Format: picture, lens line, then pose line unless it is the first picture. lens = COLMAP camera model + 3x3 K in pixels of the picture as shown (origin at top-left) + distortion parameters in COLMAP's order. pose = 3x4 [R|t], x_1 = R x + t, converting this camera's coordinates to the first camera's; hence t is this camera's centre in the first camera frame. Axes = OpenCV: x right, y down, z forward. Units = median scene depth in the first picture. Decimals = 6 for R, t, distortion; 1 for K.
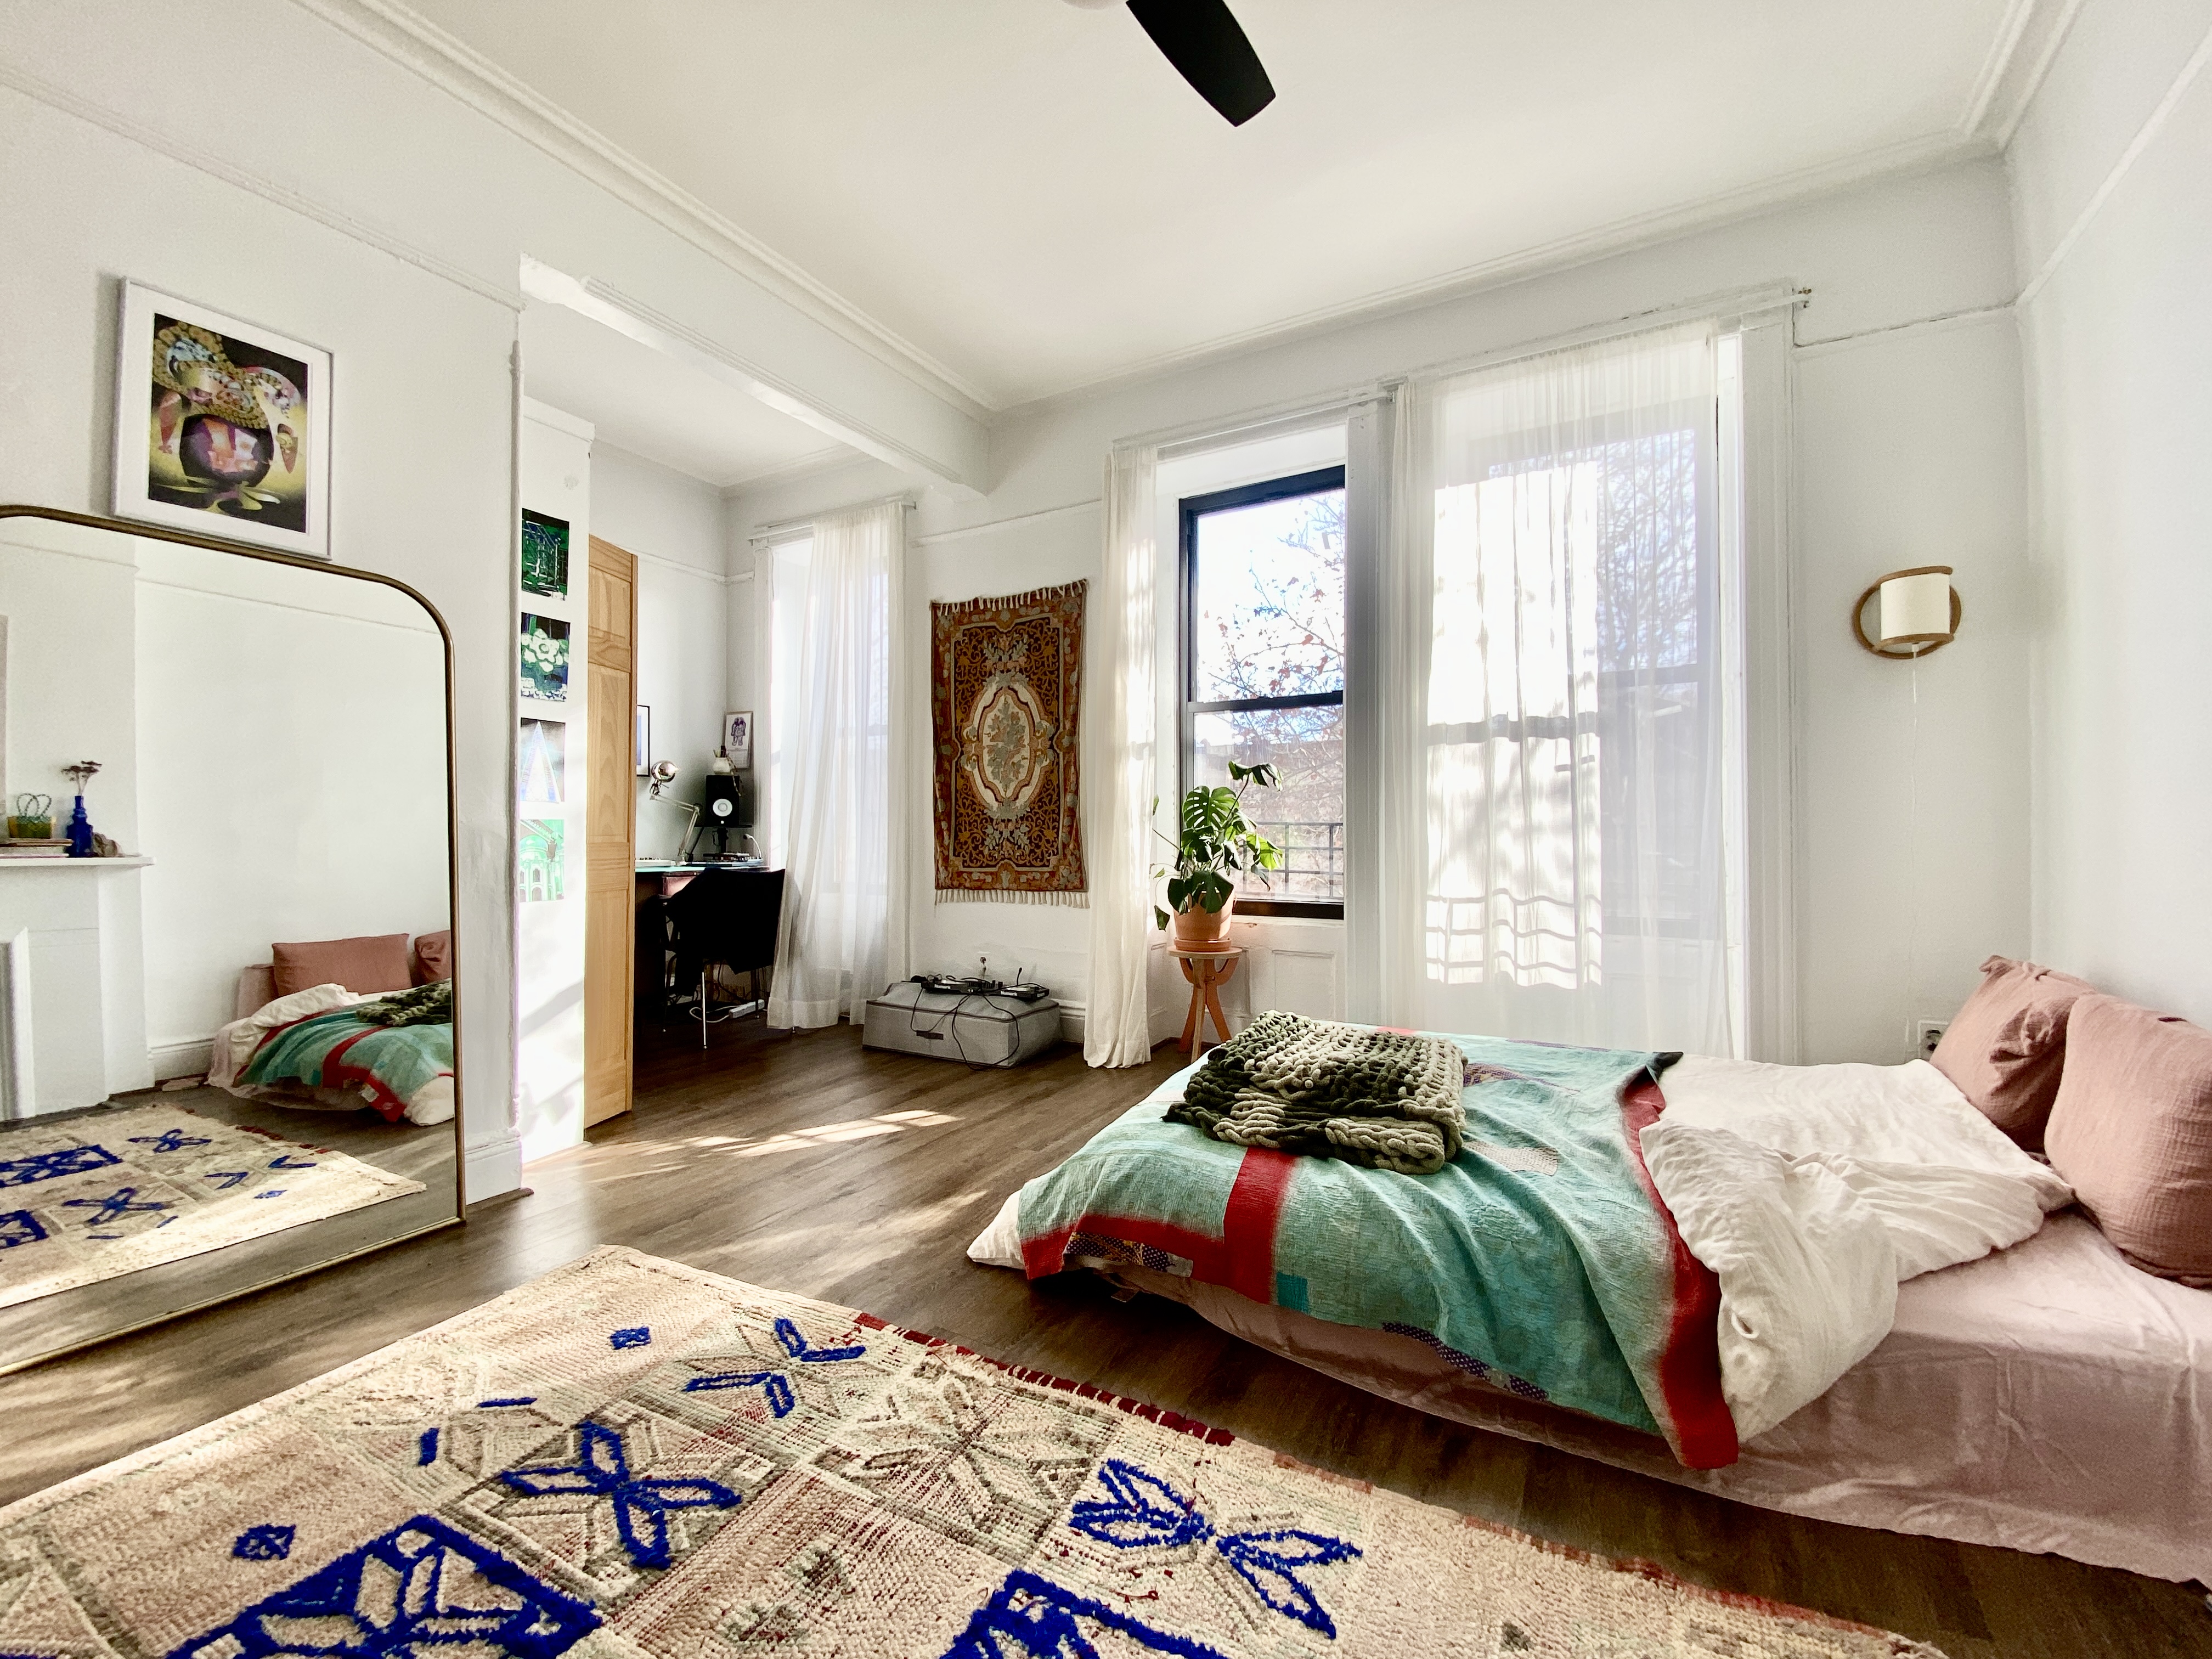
lens RADIAL K [[891.9, 0, 1154.9], [0, 891.9, 829.3], [0, 0, 1]] dist [0.013182, -0.005129]
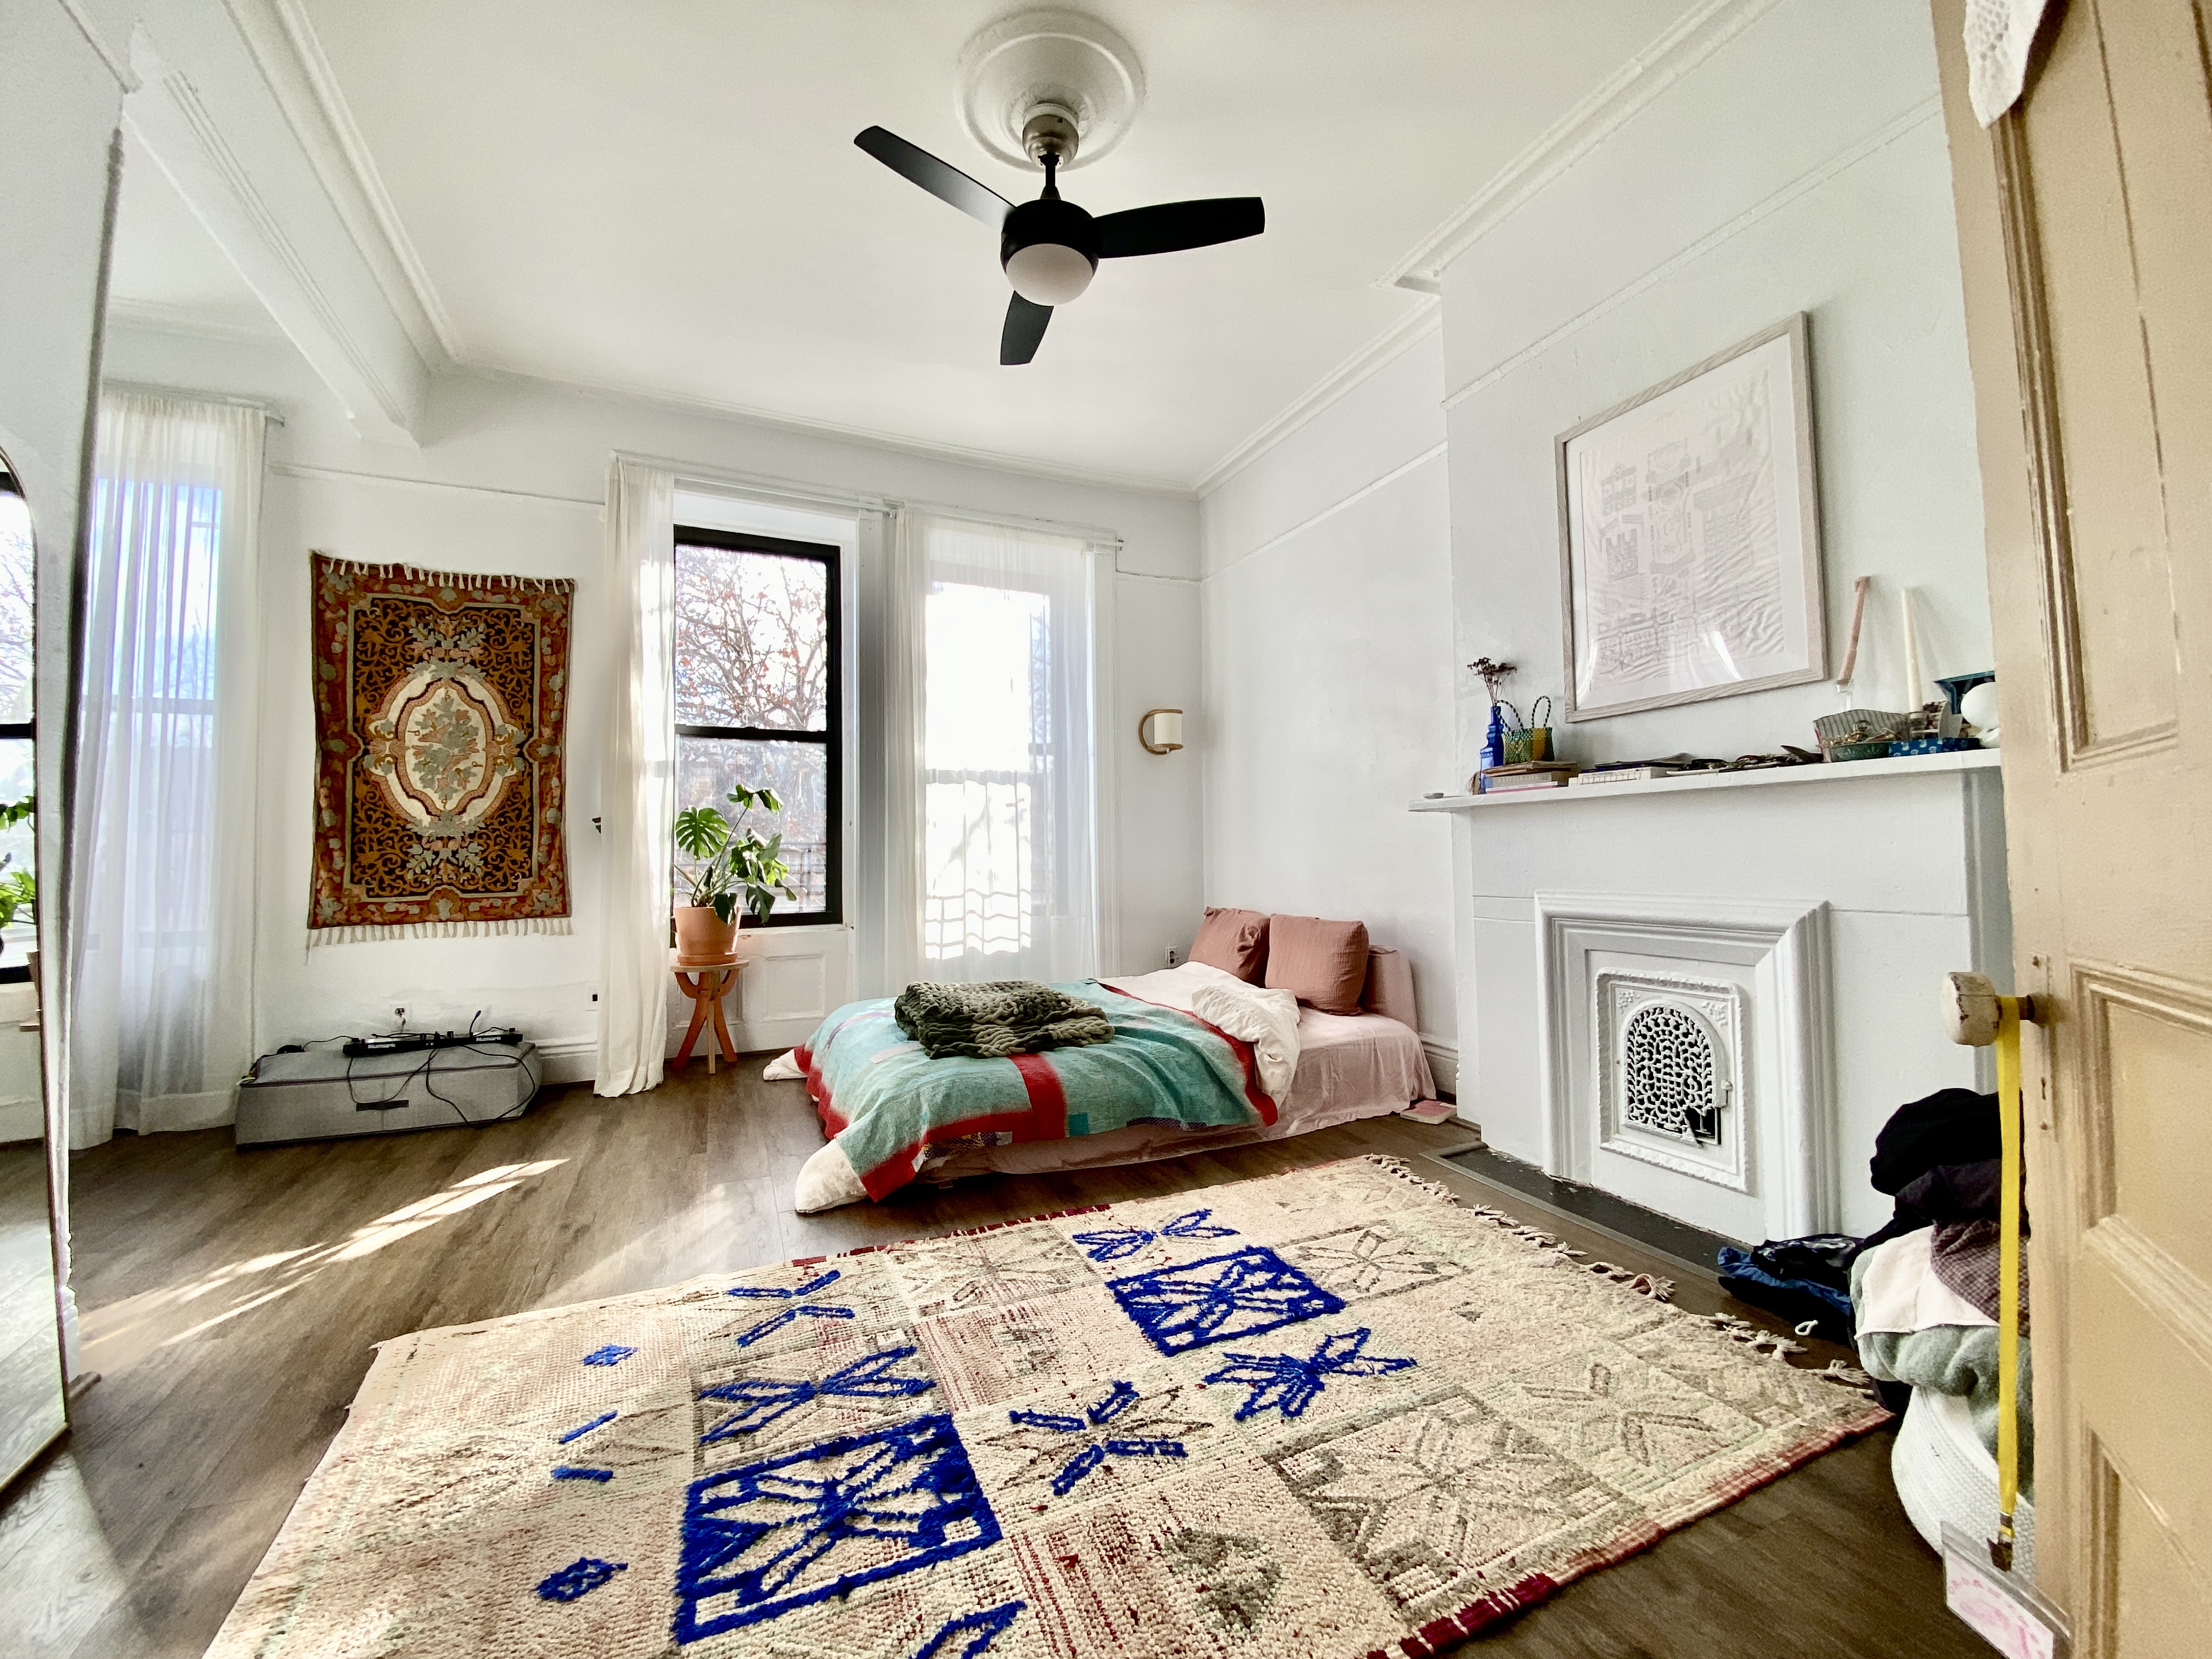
lens RADIAL K [[891.9, 0, 1108.0], [0, 891.9, 821.8], [0, 0, 1]] dist [0.013182, -0.005129]
pose [[0.604651, 0.038001, 0.795583, -0.517120], [0.019859, 0.997831, -0.062754, 0.045119], [-0.796243, 0.053744, 0.602585, 0.006187]]
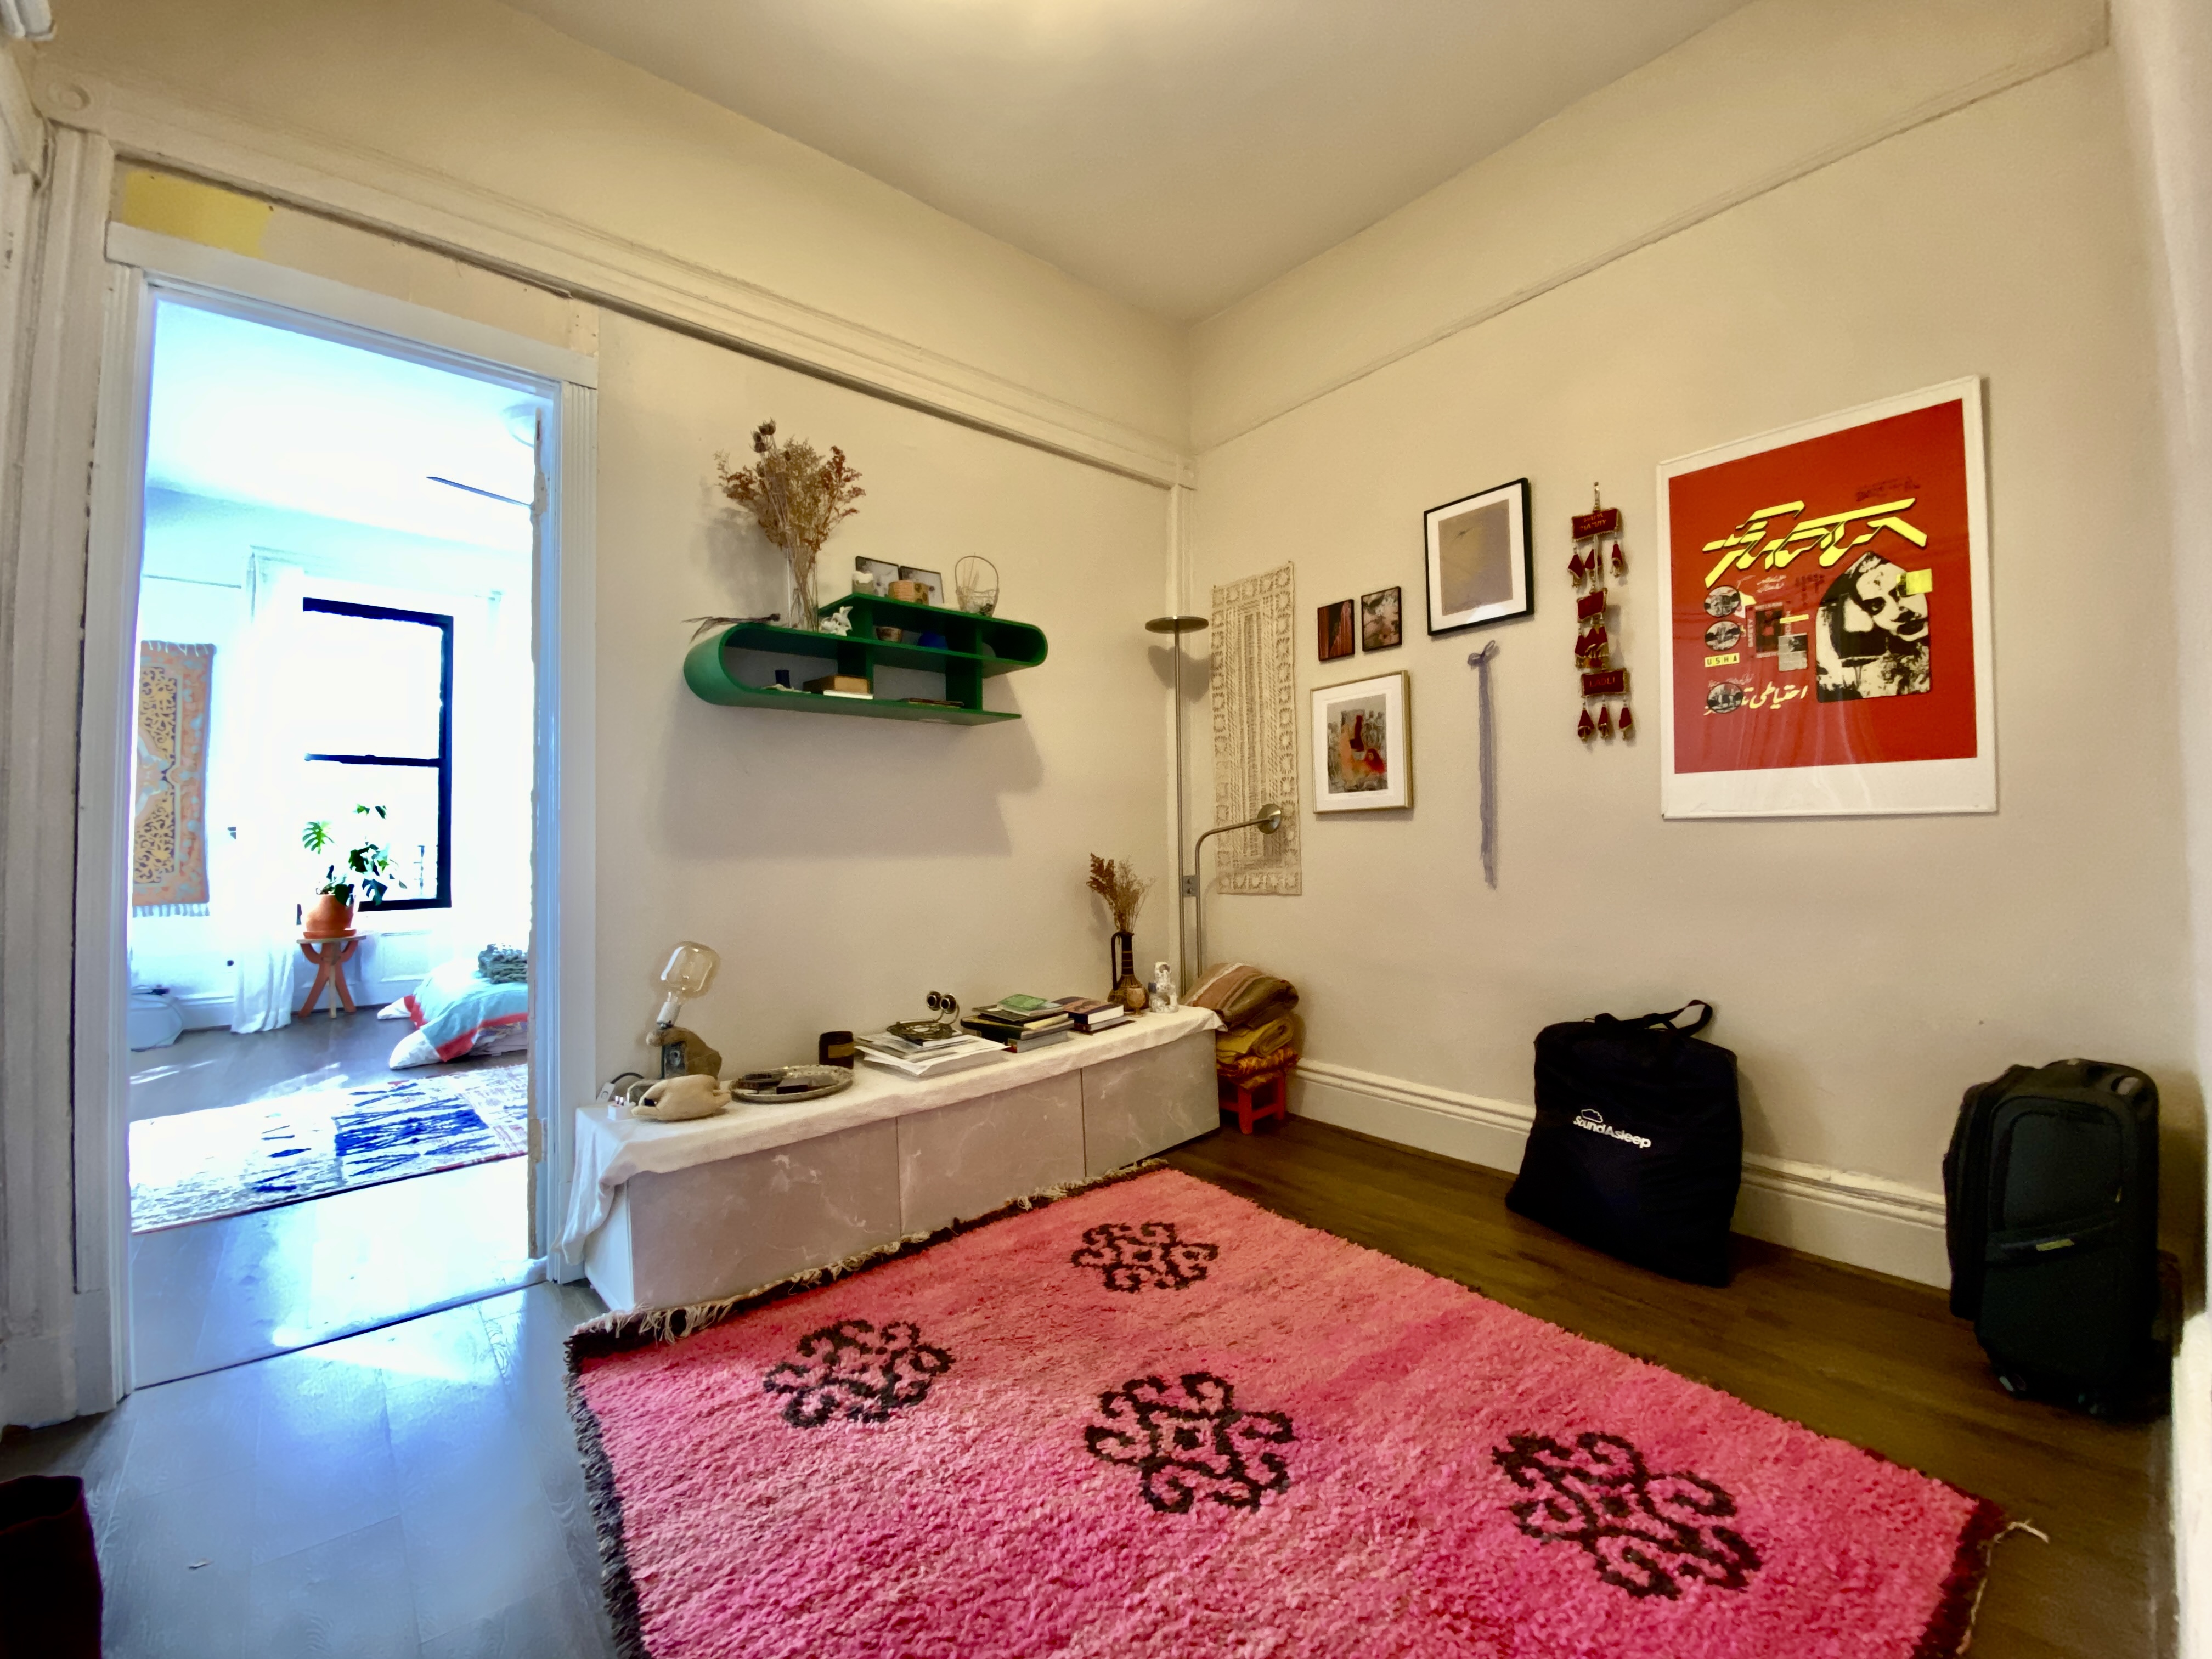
lens RADIAL K [[891.9, 0, 1051.0], [0, 891.9, 821.2], [0, 0, 1]] dist [0.013182, -0.005129]
pose [[0.380682, 0.036341, 0.923991, -0.833841], [0.018285, 0.998736, -0.046814, 0.041795], [-0.924525, 0.034717, 0.379537, -0.558530]]
